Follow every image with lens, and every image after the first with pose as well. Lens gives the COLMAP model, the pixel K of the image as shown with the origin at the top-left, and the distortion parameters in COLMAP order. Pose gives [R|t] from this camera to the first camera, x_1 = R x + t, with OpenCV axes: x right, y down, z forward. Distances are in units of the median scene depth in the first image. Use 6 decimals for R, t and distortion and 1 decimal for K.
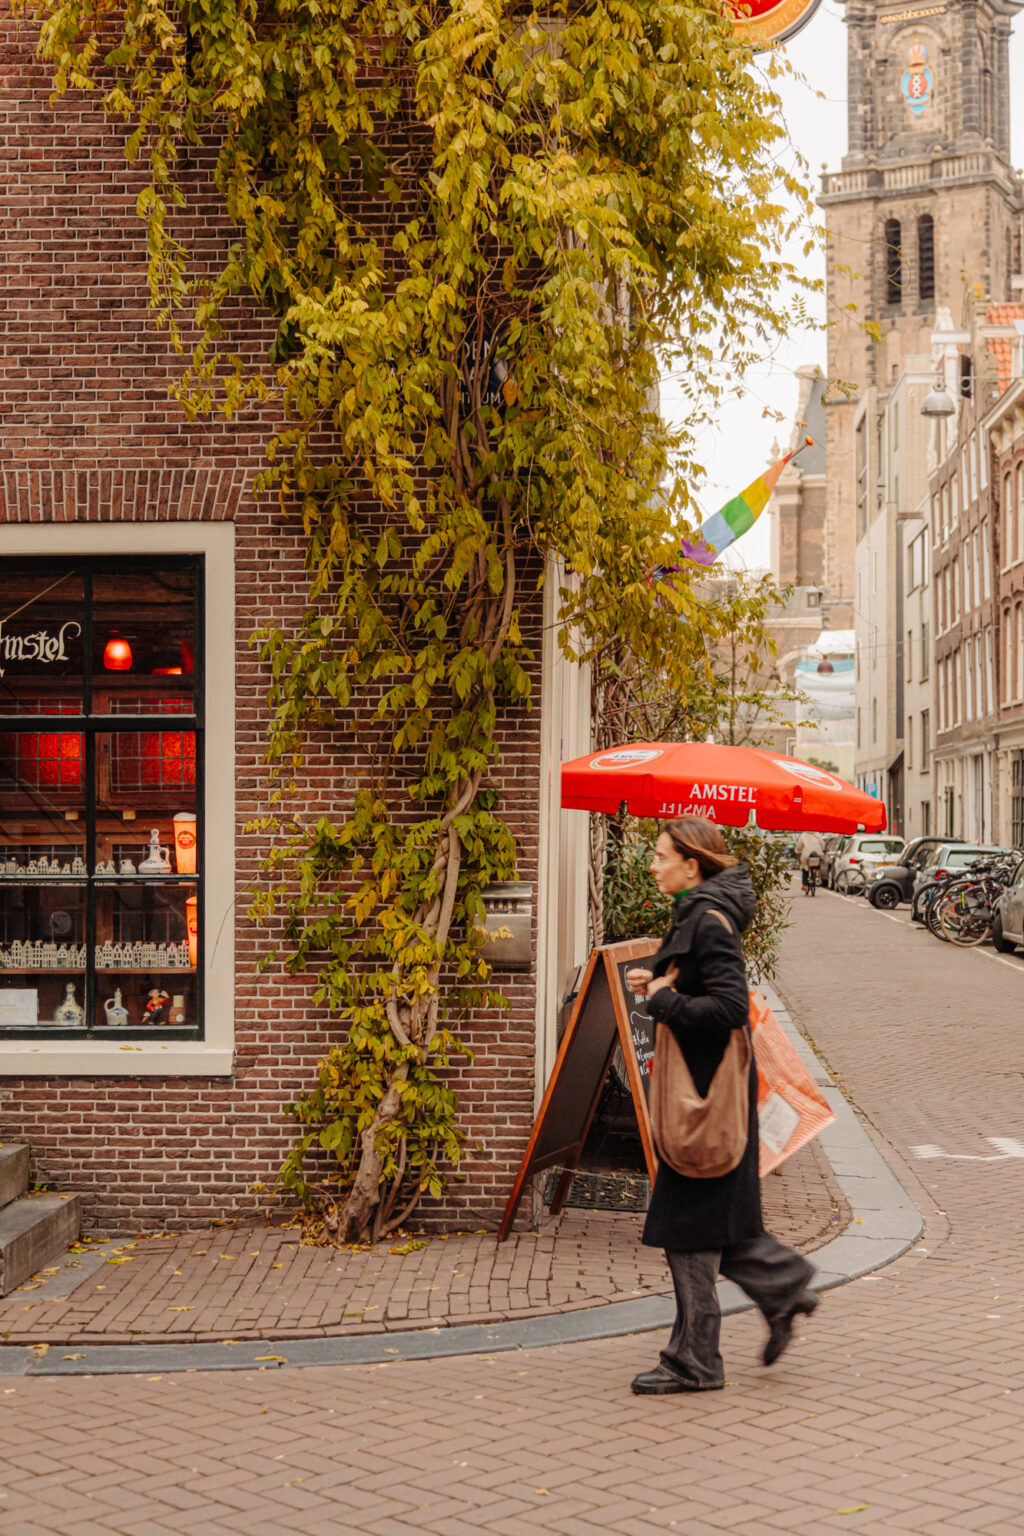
lens RADIAL K [[2523.5, 0, 524.1], [0, 2523.5, 763.7], [0, 0, 1]] dist [-0.004100, 0.000000]
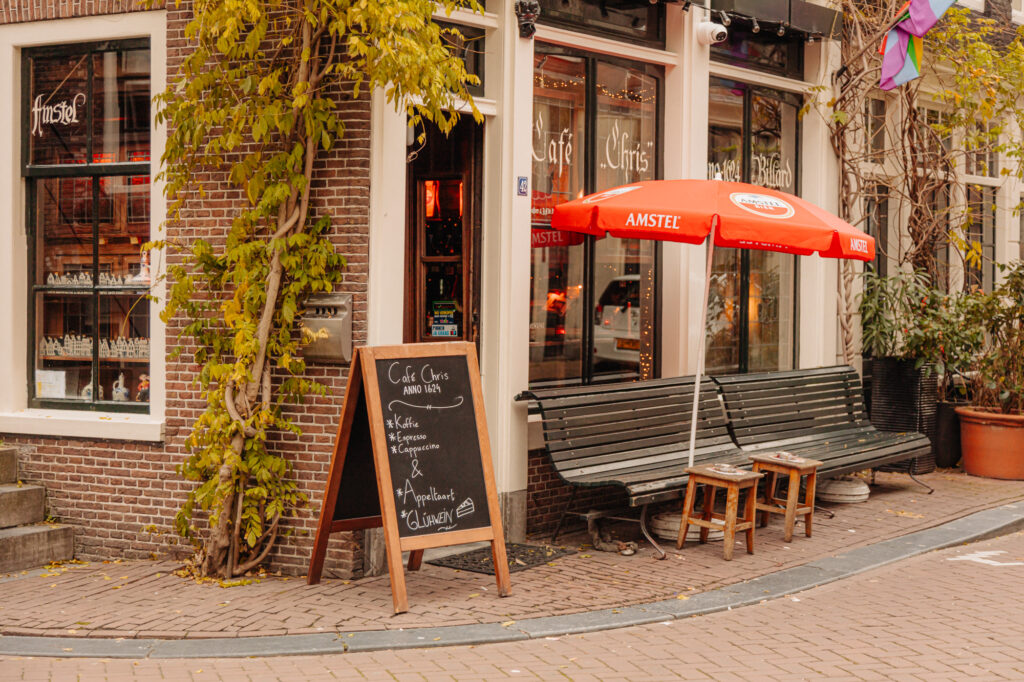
lens RADIAL K [[2096.1, 0, 489.0], [0, 2096.1, 245.5], [0, 0, 1]] dist [-0.126940, 0.000000]
pose [[0.882023, -0.003756, -0.471191, 0.530831], [0.008561, 0.999931, 0.008054, 0.016589], [0.471128, -0.011138, 0.881994, 0.142927]]
